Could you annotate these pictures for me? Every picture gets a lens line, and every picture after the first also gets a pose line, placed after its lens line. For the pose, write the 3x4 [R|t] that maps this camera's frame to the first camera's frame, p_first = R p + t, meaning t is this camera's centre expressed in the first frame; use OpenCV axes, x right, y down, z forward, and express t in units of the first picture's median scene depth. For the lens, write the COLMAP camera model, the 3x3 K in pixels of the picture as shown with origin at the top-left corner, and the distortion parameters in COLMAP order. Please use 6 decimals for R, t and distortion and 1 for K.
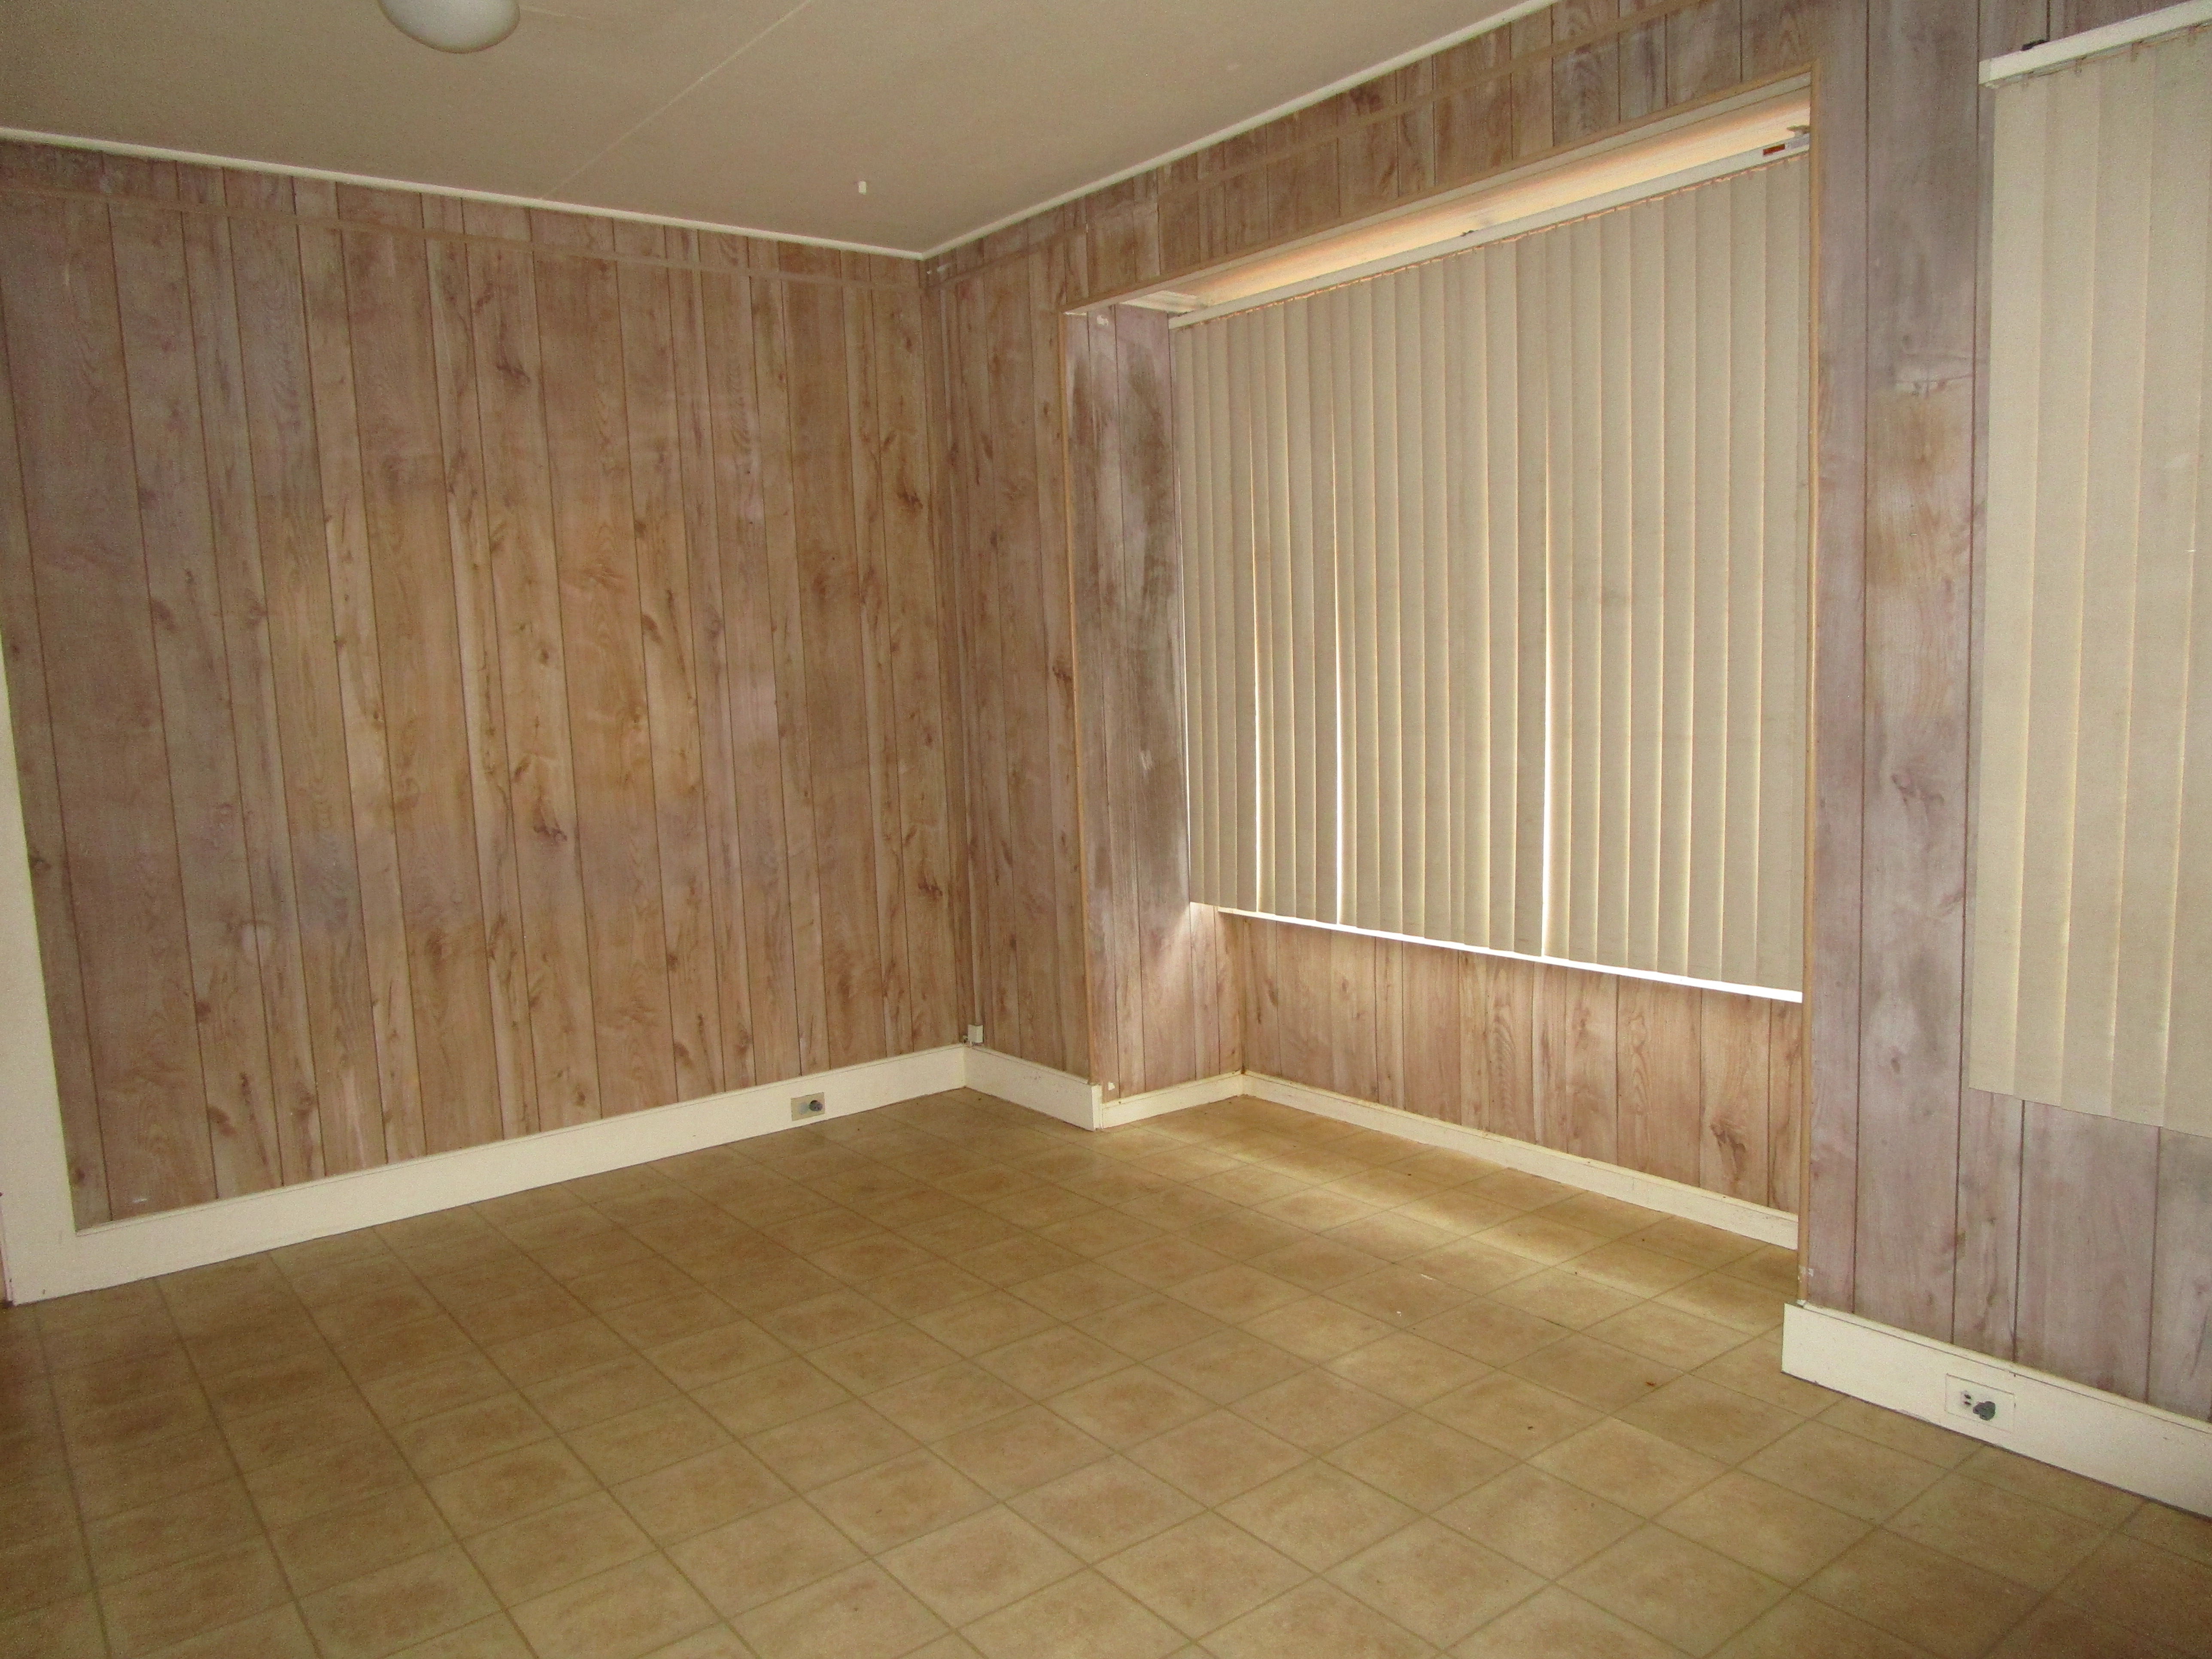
lens RADIAL K [[1573.8, 0, 1097.5], [0, 1573.8, 836.5], [0, 0, 1]] dist [-0.025715, 0.001341]
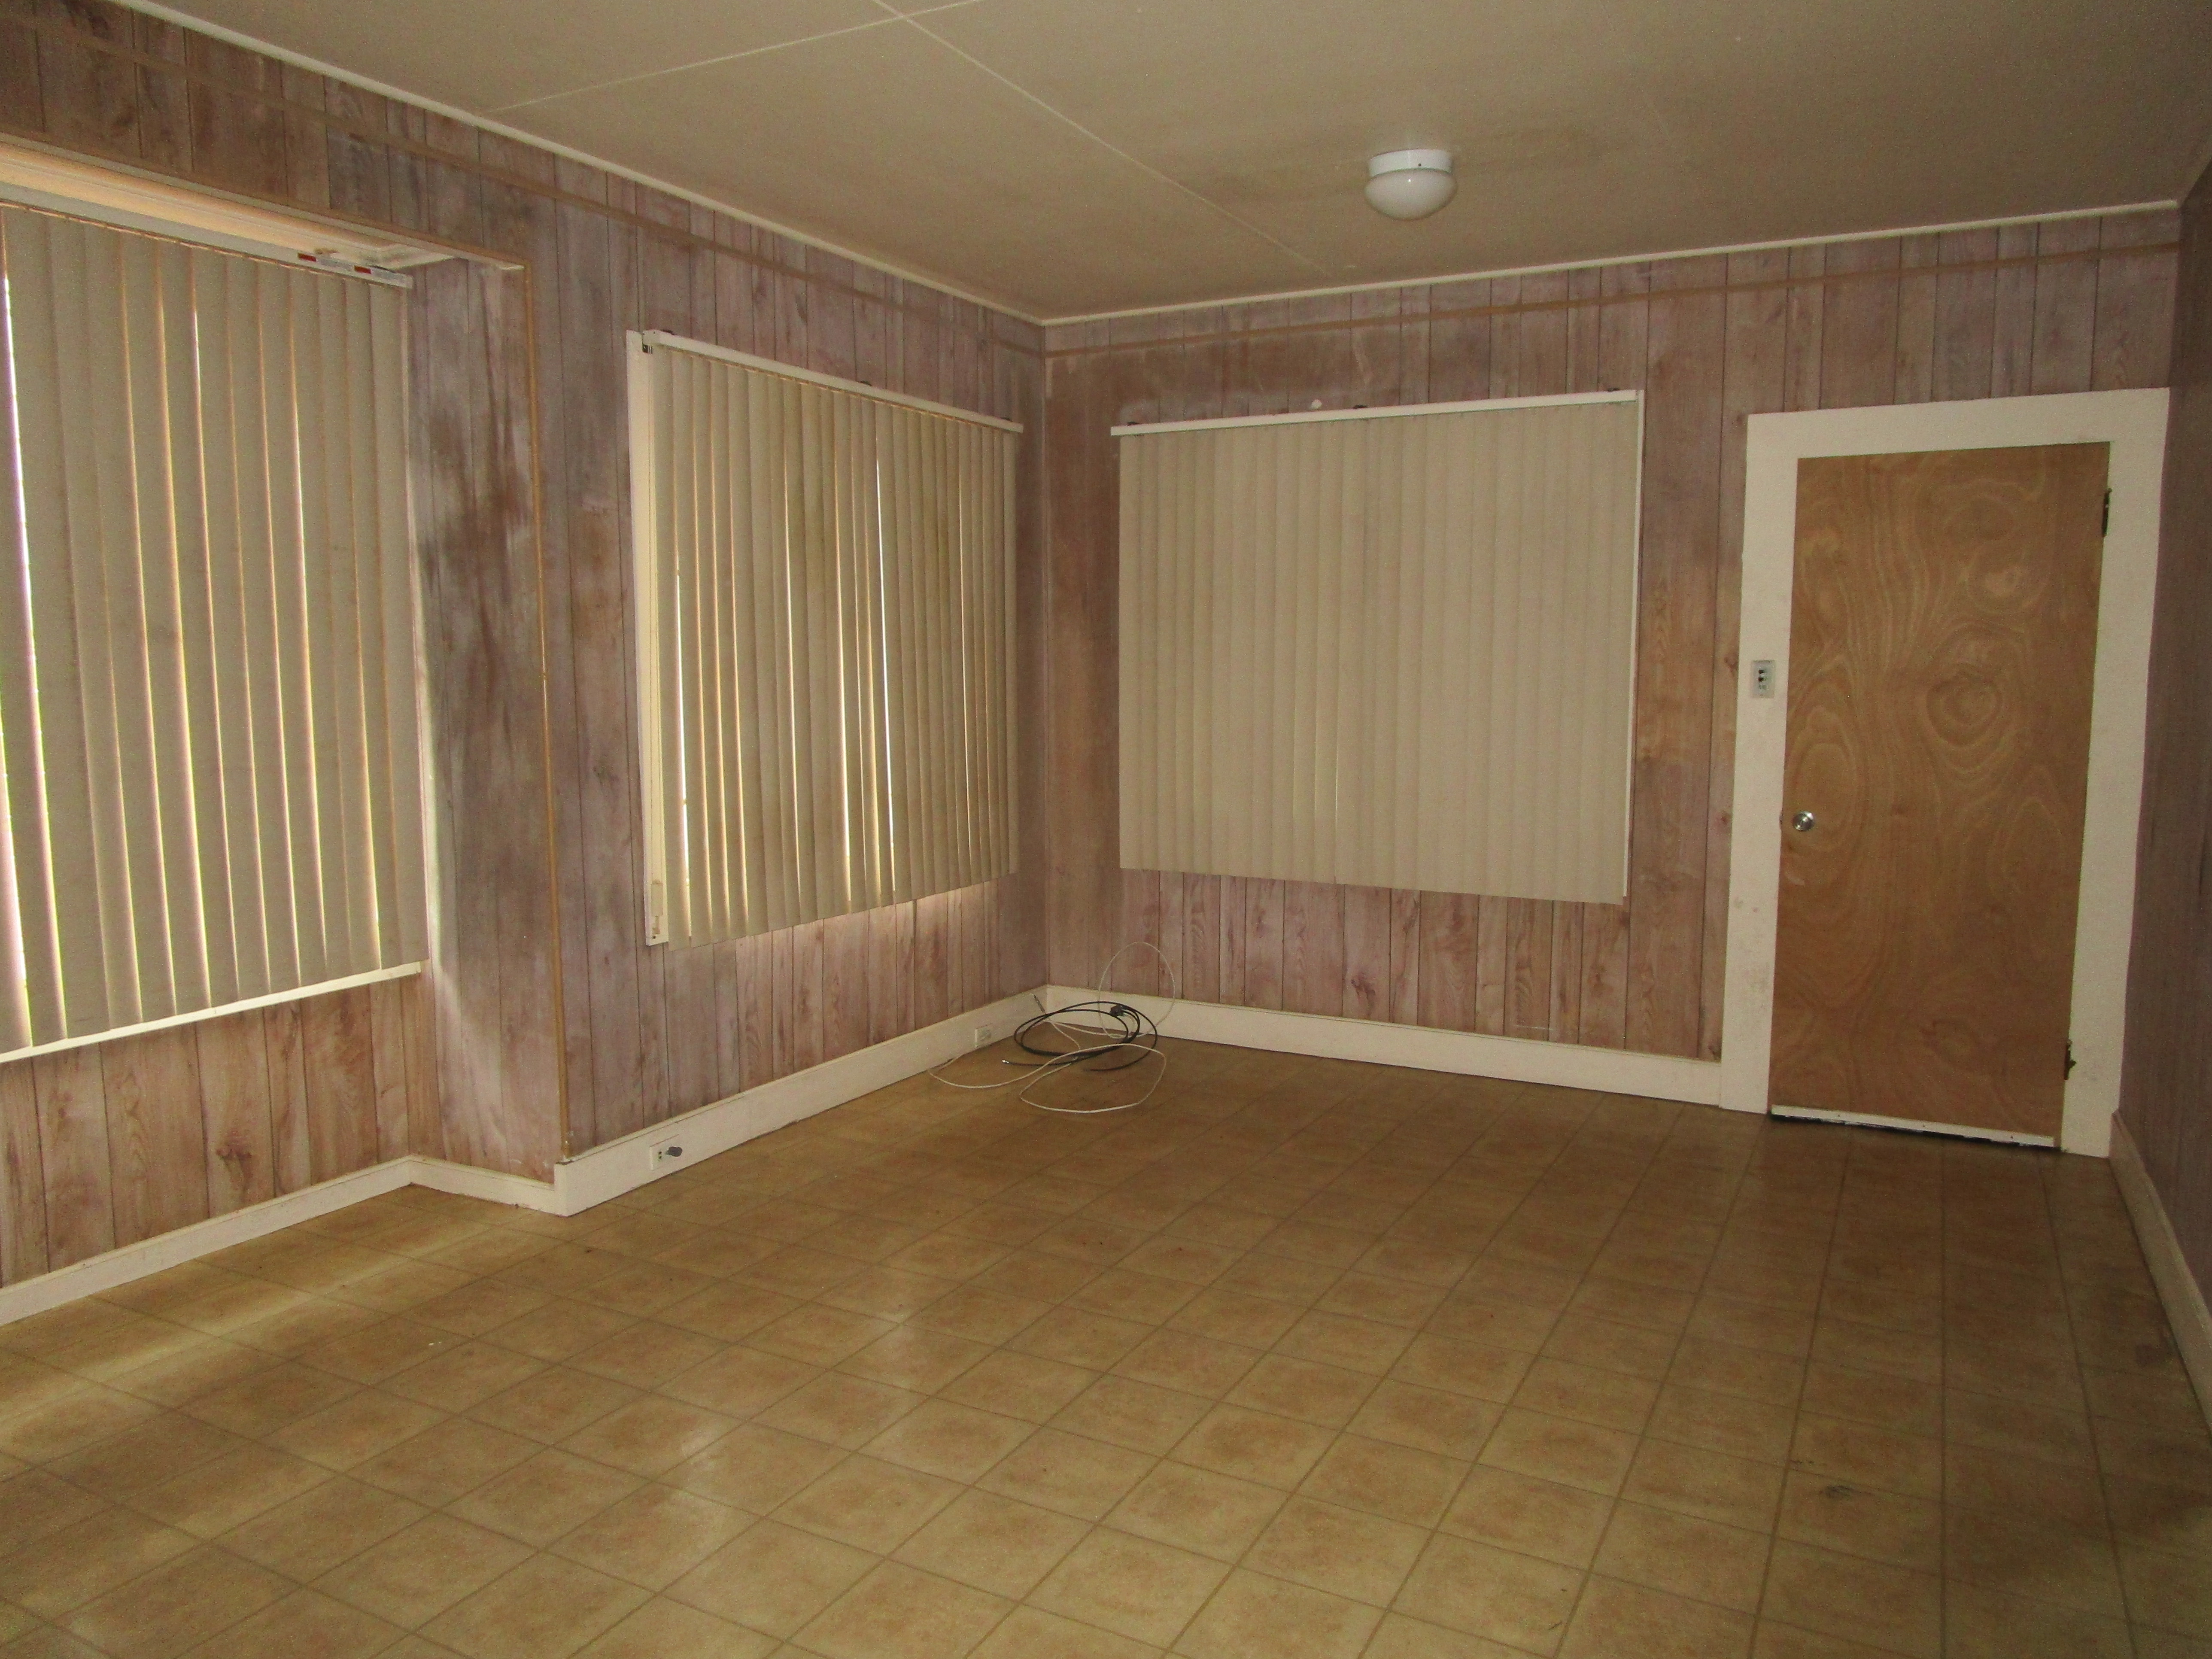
lens RADIAL K [[1550.7, 0, 1102.5], [0, 1550.7, 840.7], [0, 0, 1]] dist [-0.020427, 0.003164]
pose [[-0.402245, -0.071310, 0.912751, -0.886034], [0.129351, 0.982535, 0.133767, -0.089343], [-0.906348, 0.171872, -0.385996, 0.980125]]
